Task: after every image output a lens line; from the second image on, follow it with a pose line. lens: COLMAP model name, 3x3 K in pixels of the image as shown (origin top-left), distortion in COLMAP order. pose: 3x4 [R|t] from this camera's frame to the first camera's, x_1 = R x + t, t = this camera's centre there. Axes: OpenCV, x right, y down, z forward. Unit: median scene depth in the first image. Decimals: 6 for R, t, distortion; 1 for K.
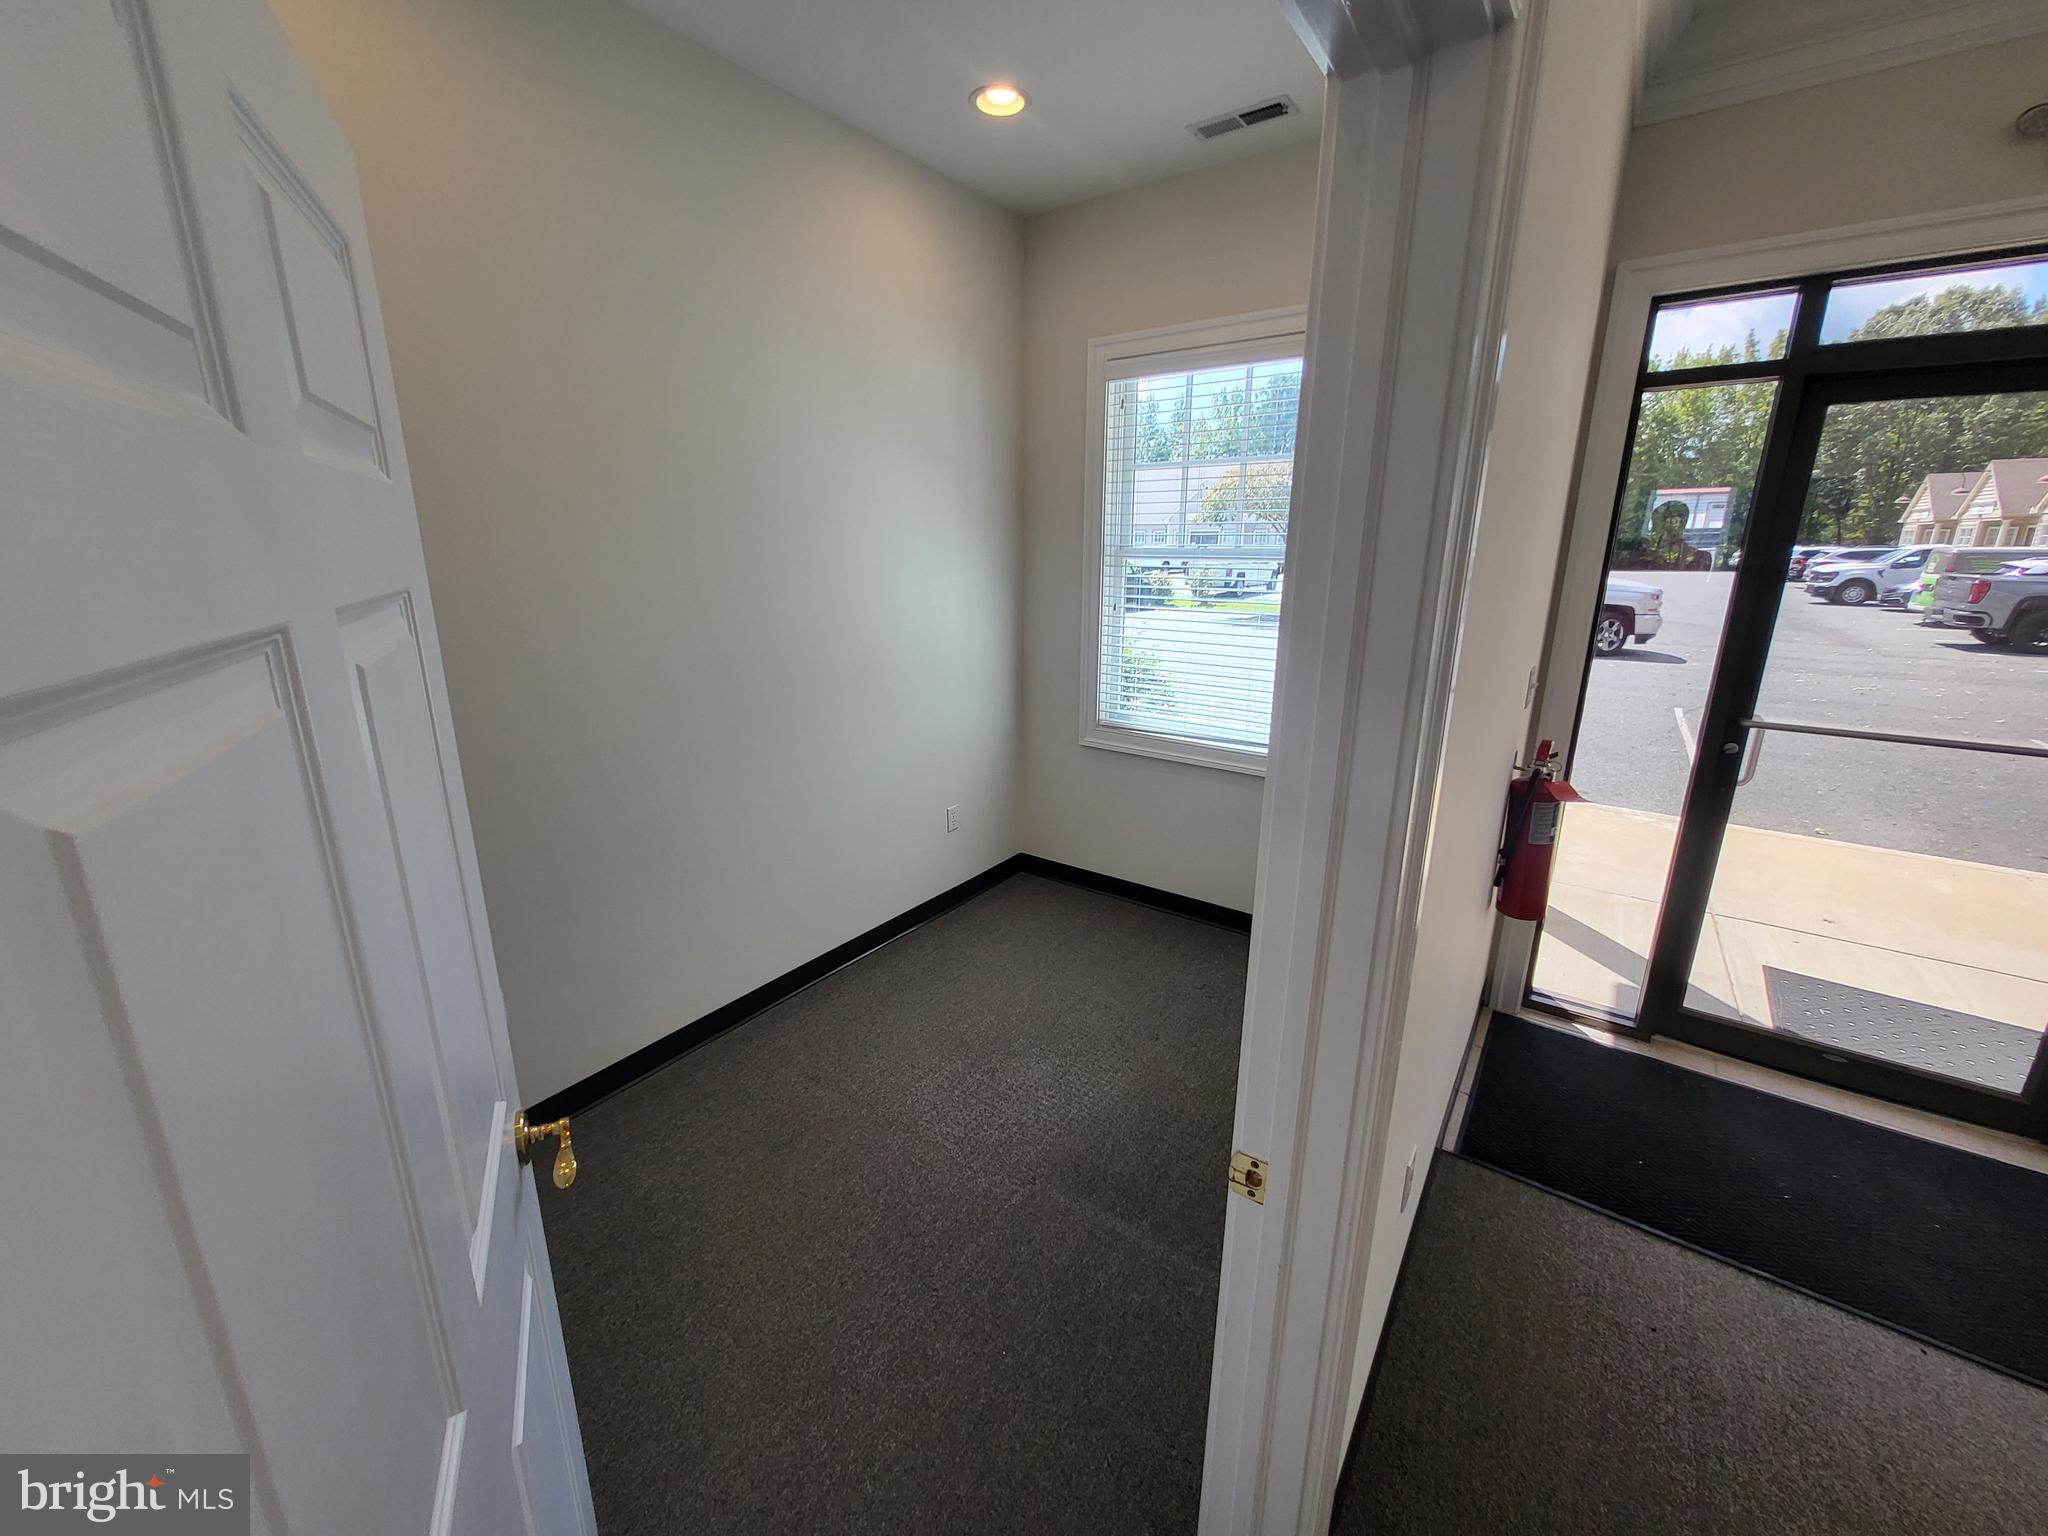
lens RADIAL K [[808.1, 0, 1015.3], [0, 808.1, 757.2], [0, 0, 1]] dist [0.001499, -0.000155]
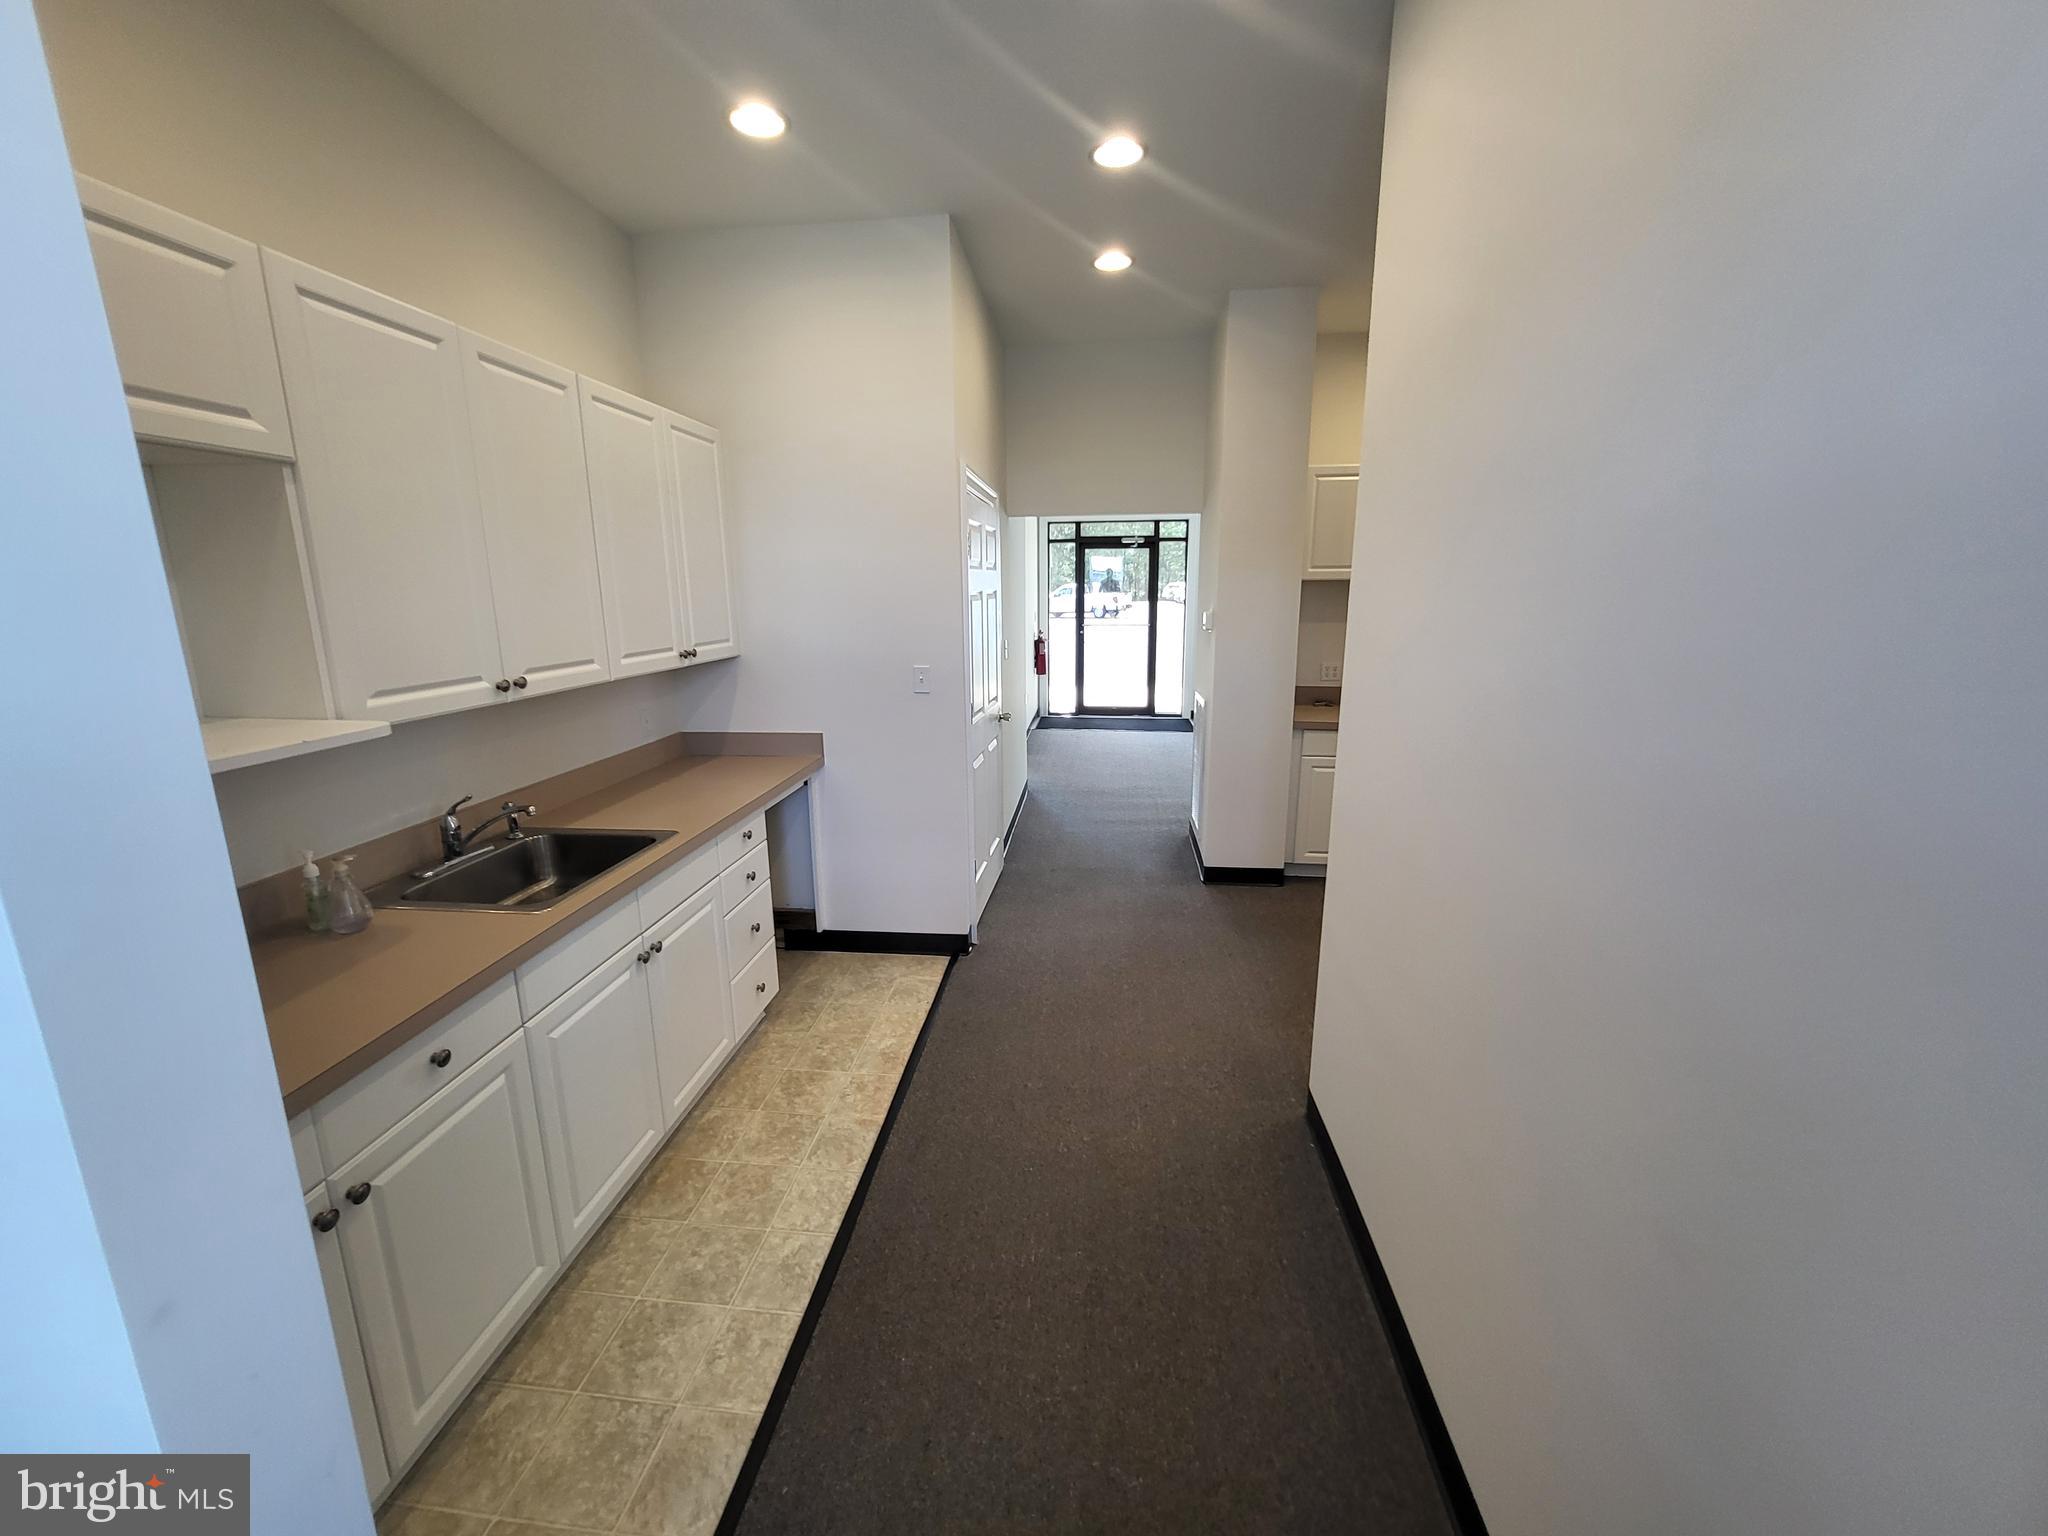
lens RADIAL K [[808.1, 0, 1015.3], [0, 808.1, 757.2], [0, 0, 1]] dist [0.001499, -0.000155]
pose [[0.865506, -0.115273, 0.487454, -1.366216], [0.139568, 0.990118, -0.013669, 0.589445], [-0.481062, 0.079864, 0.873042, -2.204438]]
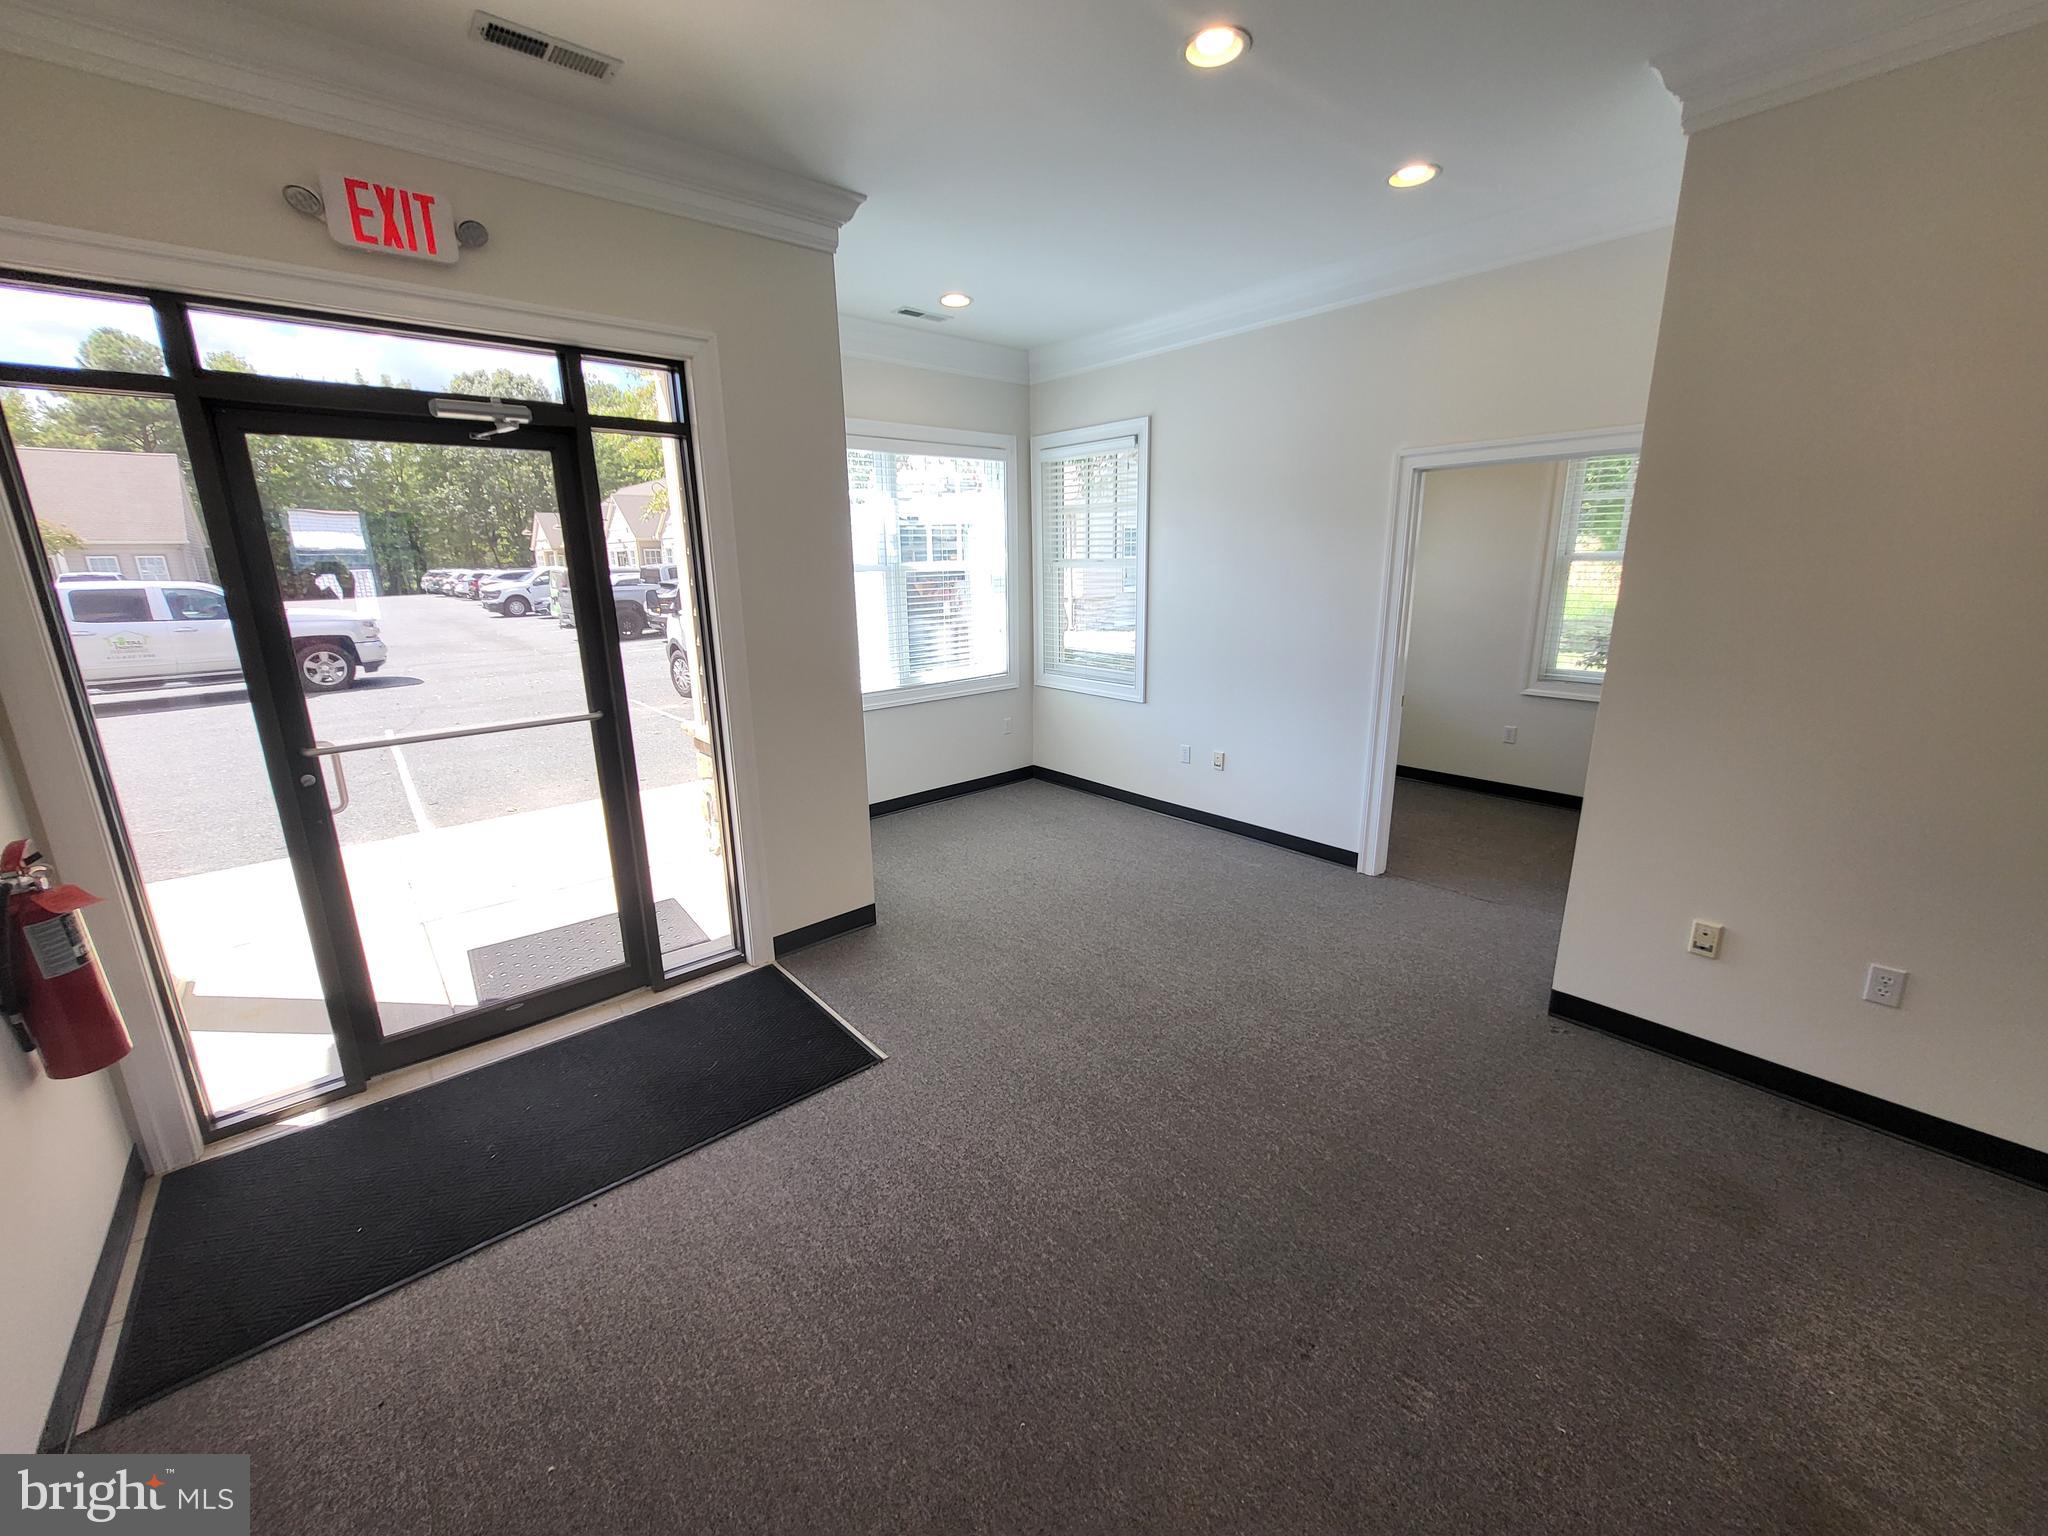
lens RADIAL K [[808.1, 0, 1015.3], [0, 808.1, 757.2], [0, 0, 1]] dist [0.001499, -0.000155]
pose [[0.222690, -0.238332, 0.945308, 0.159131], [0.265932, 0.947734, 0.176297, 0.017109], [-0.937918, 0.212128, 0.274431, -0.068709]]
